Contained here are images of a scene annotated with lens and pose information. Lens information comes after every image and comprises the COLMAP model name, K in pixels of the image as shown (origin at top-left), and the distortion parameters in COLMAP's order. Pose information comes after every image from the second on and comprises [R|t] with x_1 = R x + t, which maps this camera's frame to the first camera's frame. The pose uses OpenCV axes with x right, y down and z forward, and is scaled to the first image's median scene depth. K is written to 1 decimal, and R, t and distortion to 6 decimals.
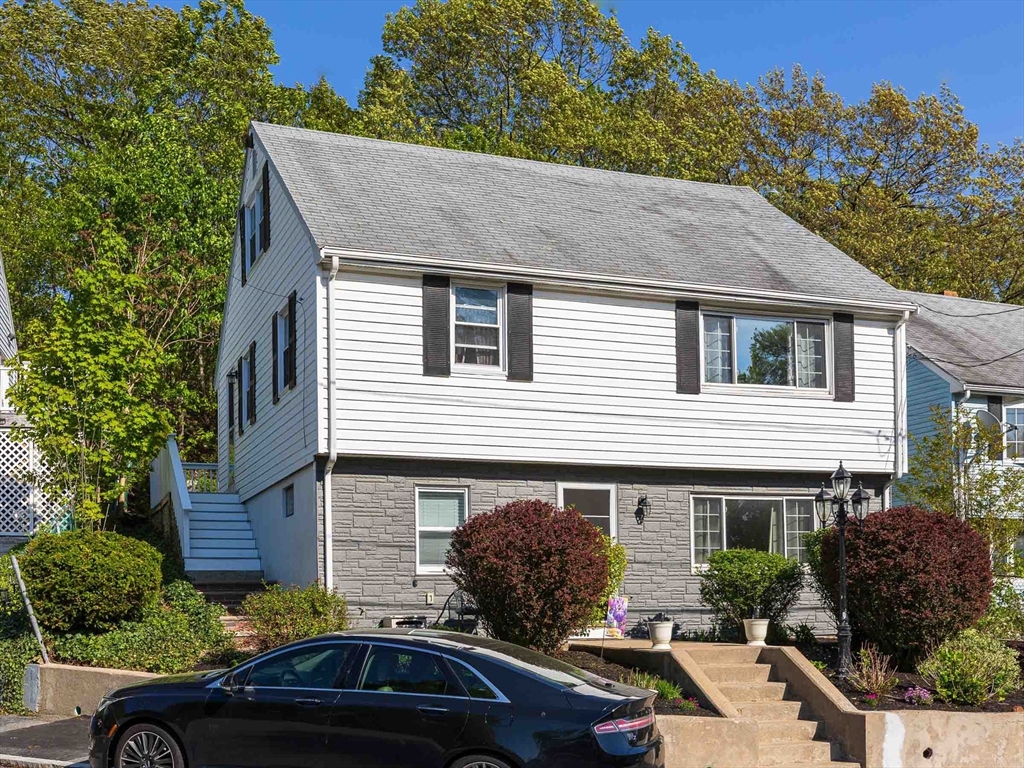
lens RADIAL K [[1165.2, 0, 512.0], [0, 1165.2, 384.0], [0, 0, 1]] dist [-0.008631, -0.013315]
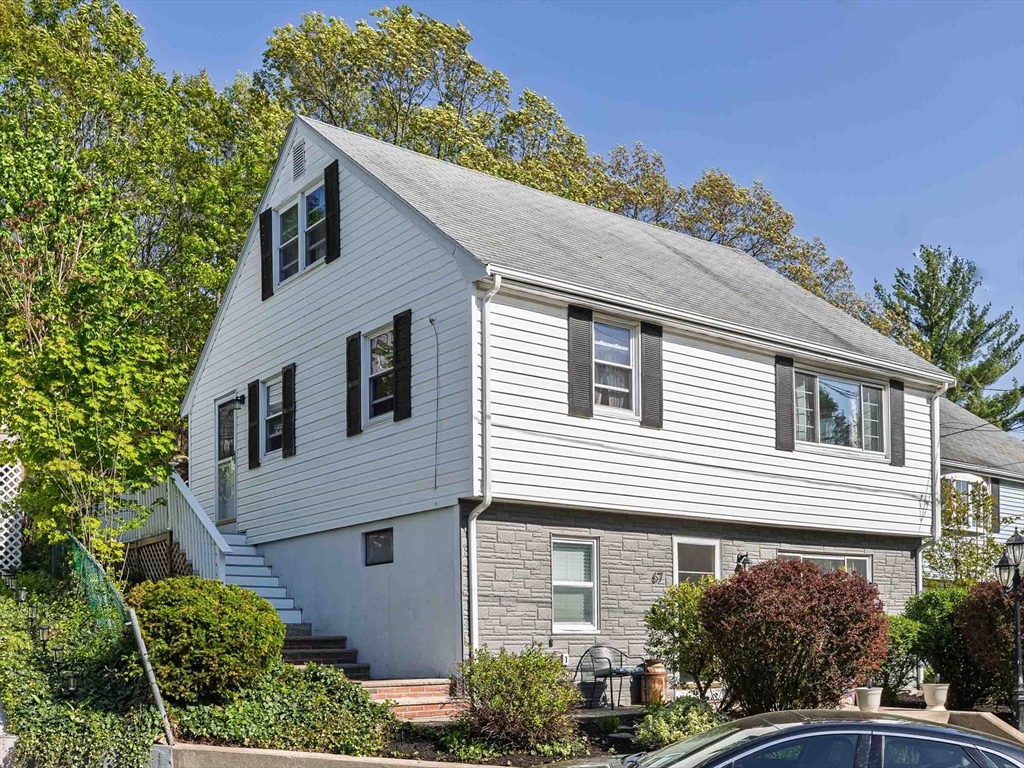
lens RADIAL K [[1105.6, 0, 512.2], [0, 1105.6, 446.5], [0, 0, 1]] dist [-0.010497, -0.001165]
pose [[0.956222, 0.055920, 0.287249, -0.359344], [-0.059823, 0.998197, 0.004819, 0.015051], [-0.286462, -0.021792, 0.957844, 0.179874]]
